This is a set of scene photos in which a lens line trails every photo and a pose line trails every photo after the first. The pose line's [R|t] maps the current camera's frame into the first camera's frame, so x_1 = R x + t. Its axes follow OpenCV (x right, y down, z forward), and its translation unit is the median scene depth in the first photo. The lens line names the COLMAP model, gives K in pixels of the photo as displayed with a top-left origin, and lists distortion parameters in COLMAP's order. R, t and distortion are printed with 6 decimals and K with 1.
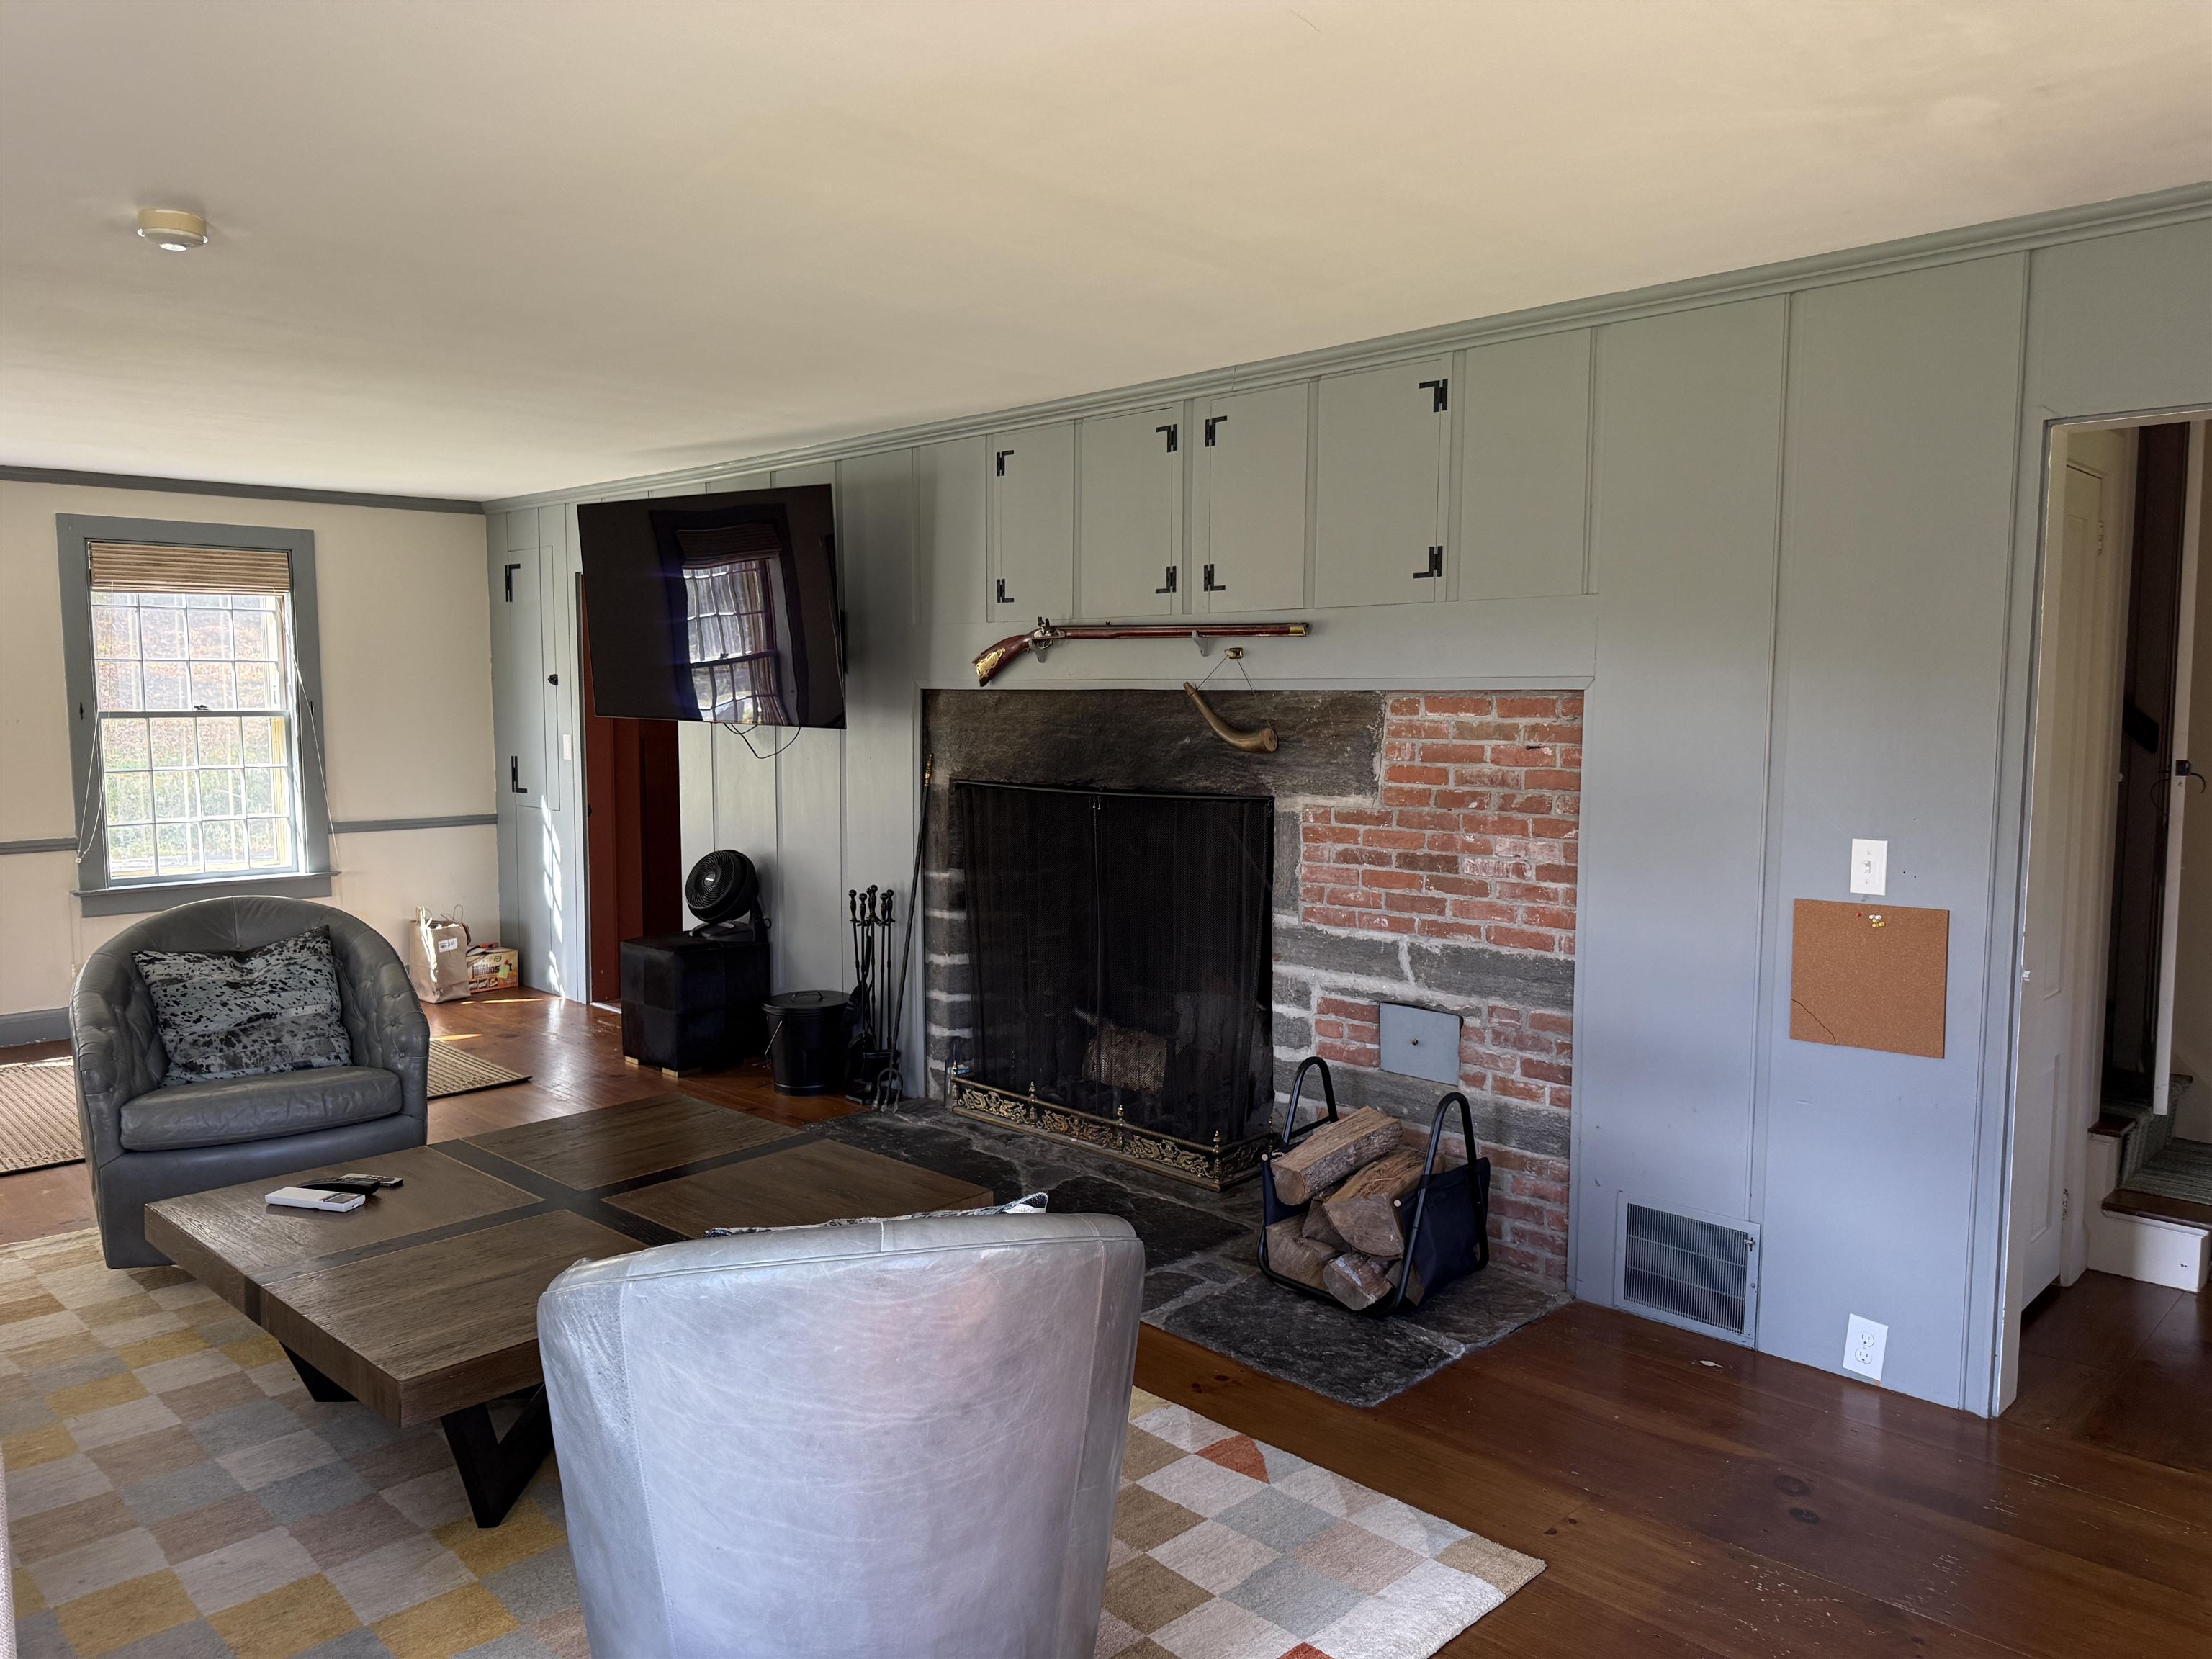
lens RADIAL K [[1553.6, 0, 1093.6], [0, 1553.6, 839.5], [0, 0, 1]] dist [0.035932, -0.043980]
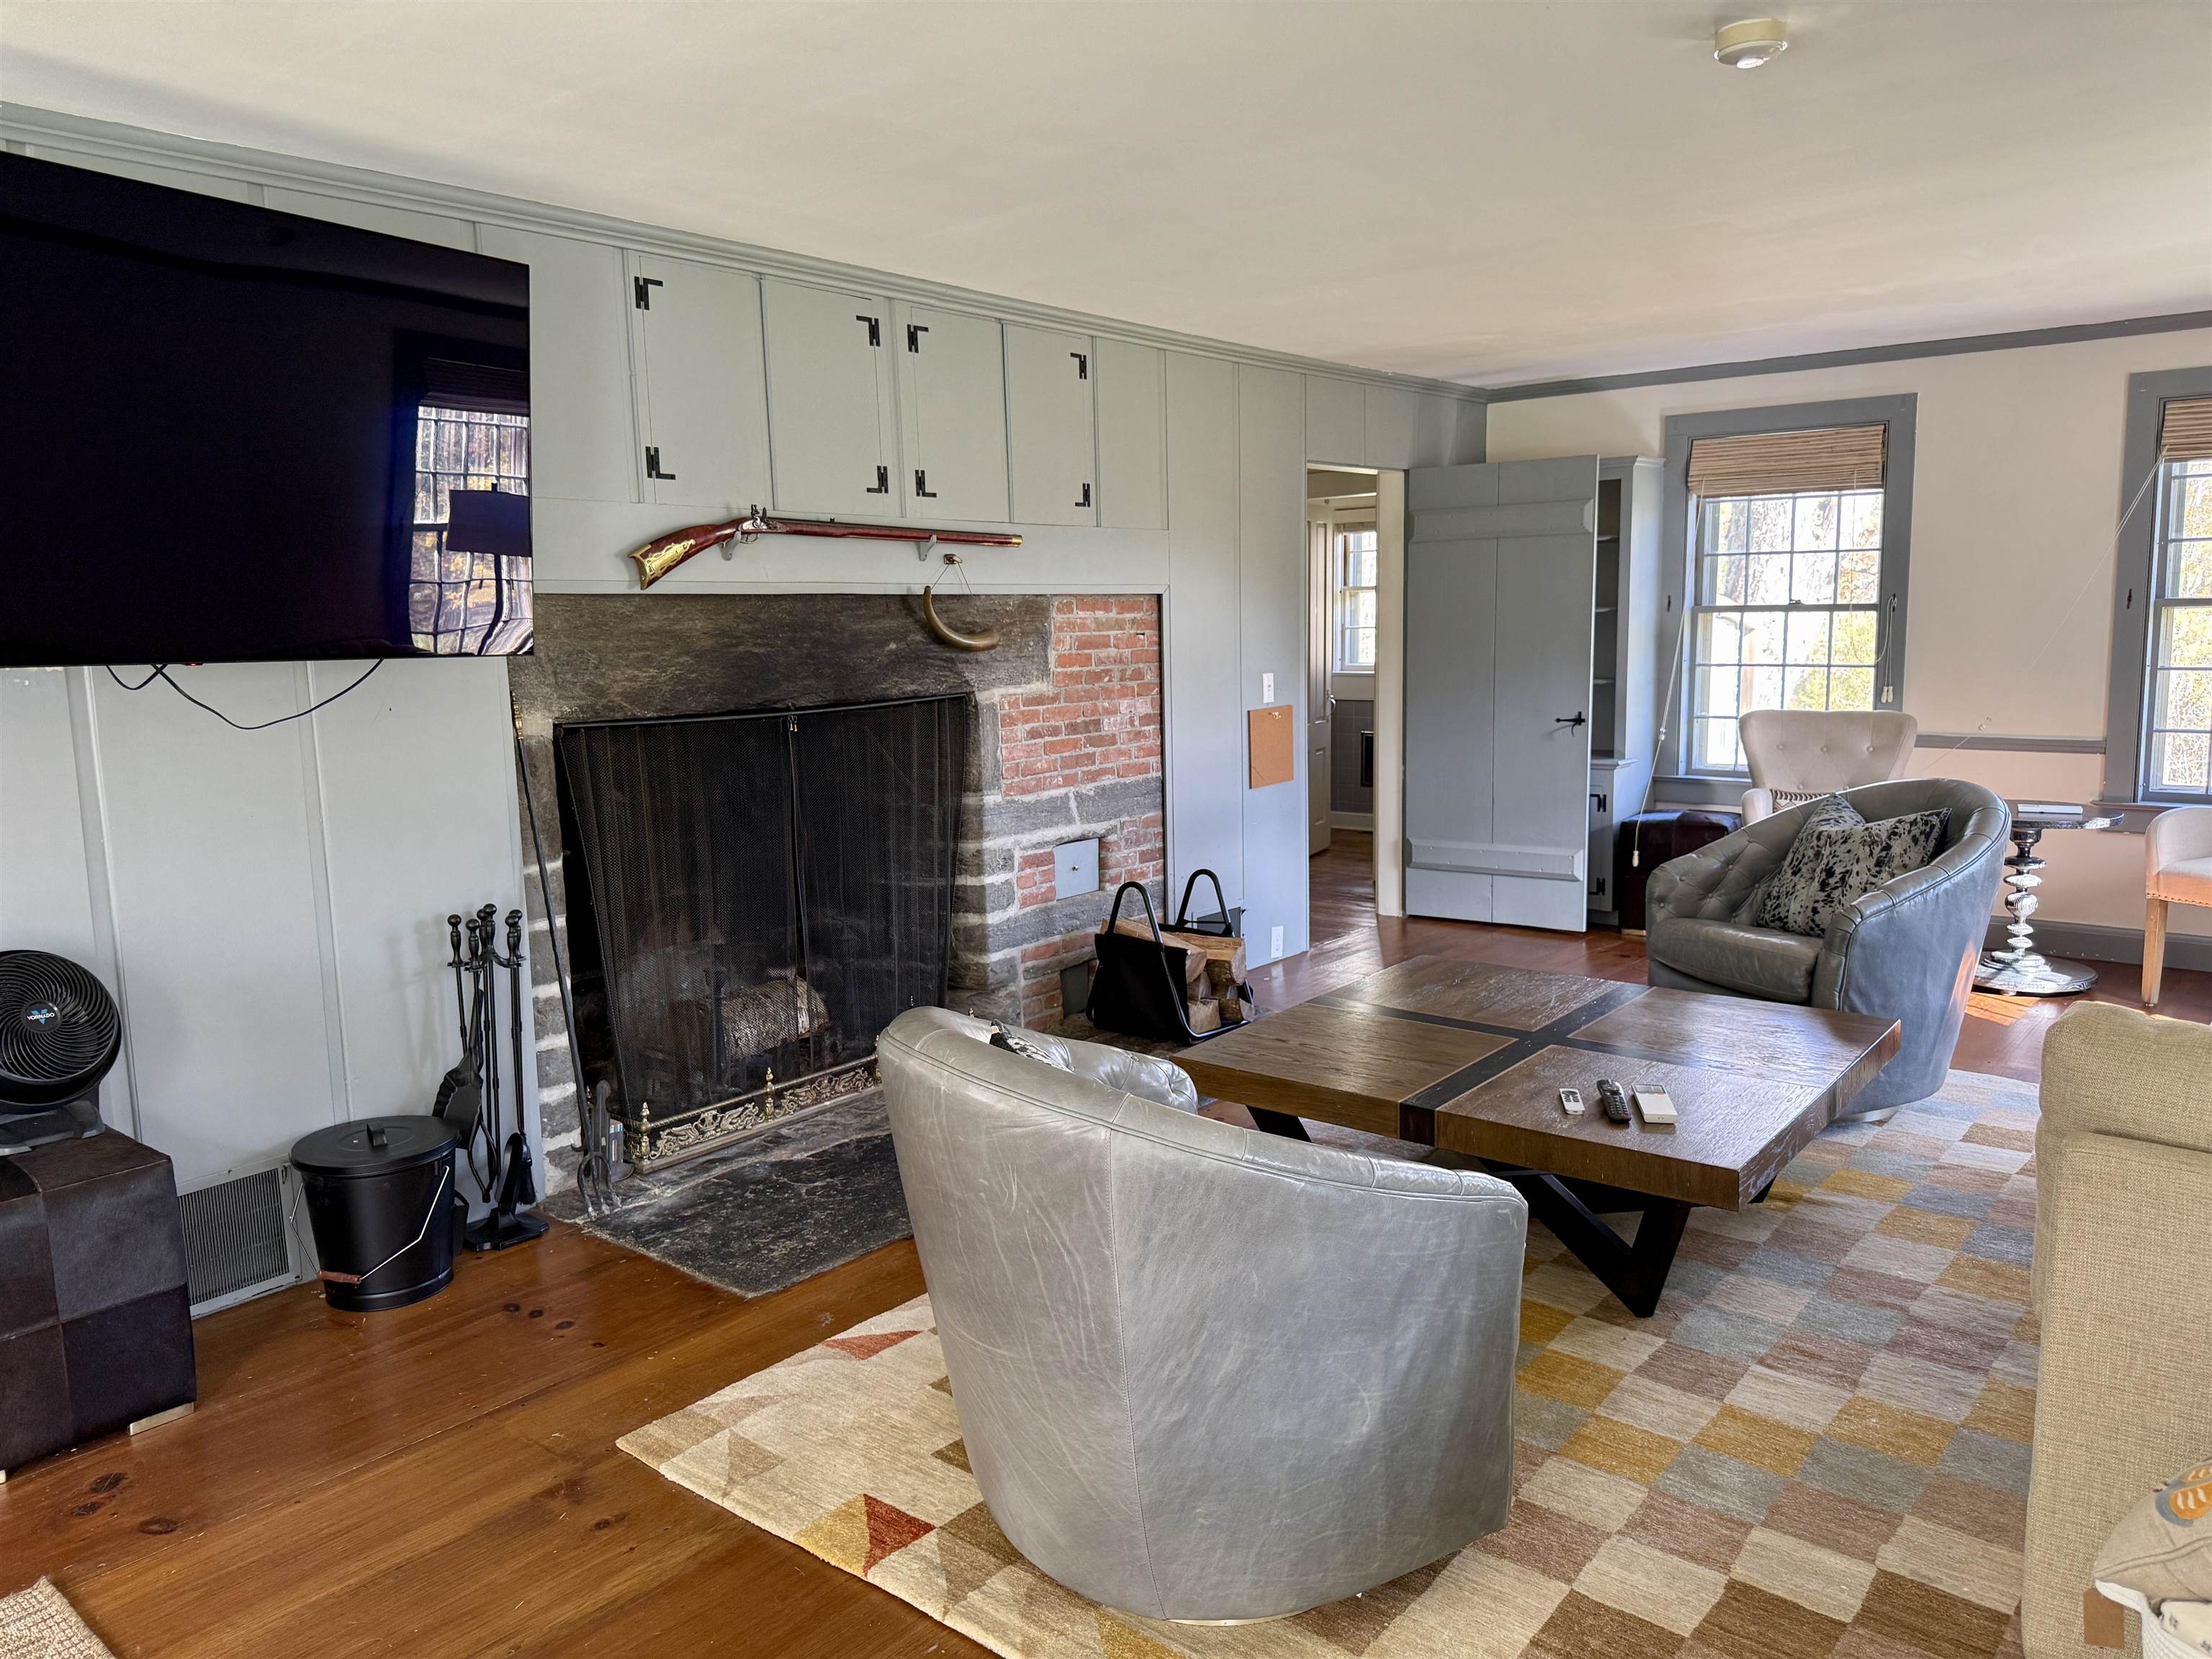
lens RADIAL K [[1553.6, 0, 1140.9], [0, 1553.6, 825.8], [0, 0, 1]] dist [0.035932, -0.043980]
pose [[-0.109765, -0.142896, 0.983632, -1.006953], [0.103370, 0.982605, 0.154282, -0.092795], [-0.988568, 0.118612, -0.093084, 1.006181]]
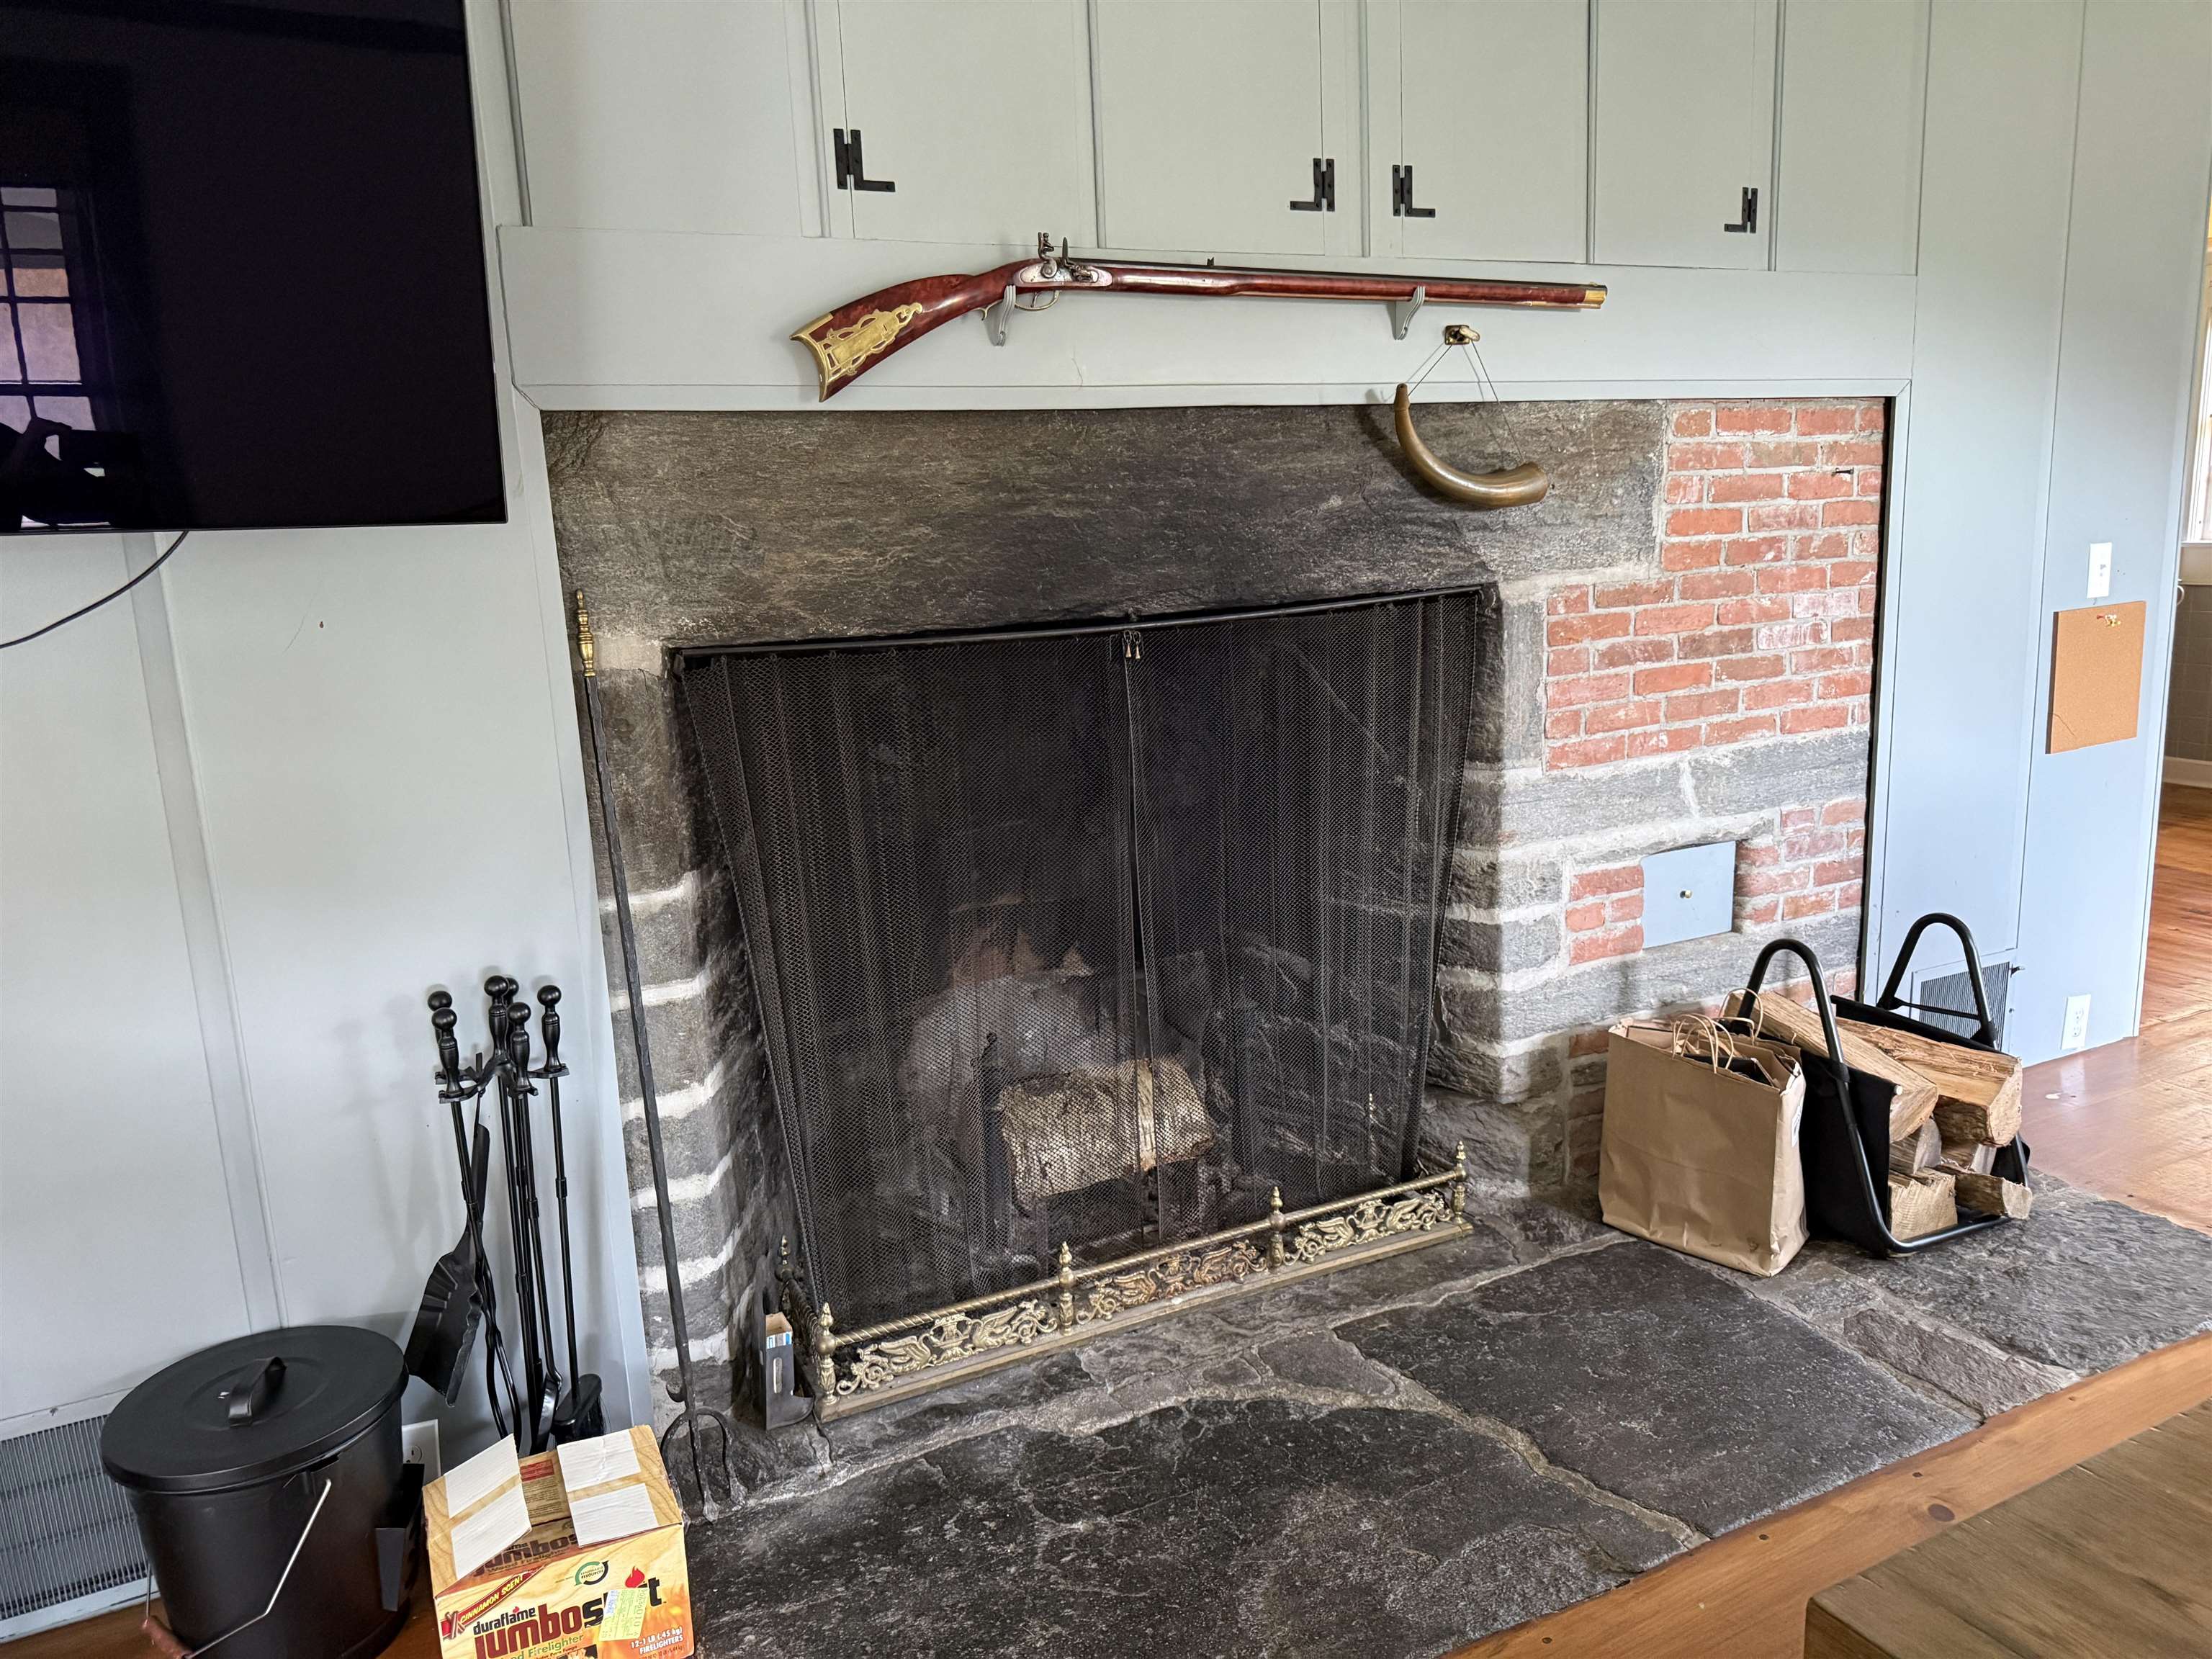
lens RADIAL K [[1553.6, 0, 1096.9], [0, 1553.6, 824.8], [0, 0, 1]] dist [0.035932, -0.043980]
pose [[0.333828, -0.211426, 0.918617, -0.525777], [0.127446, 0.975697, 0.178249, -0.064408], [-0.933979, 0.057569, 0.352660, 0.945234]]
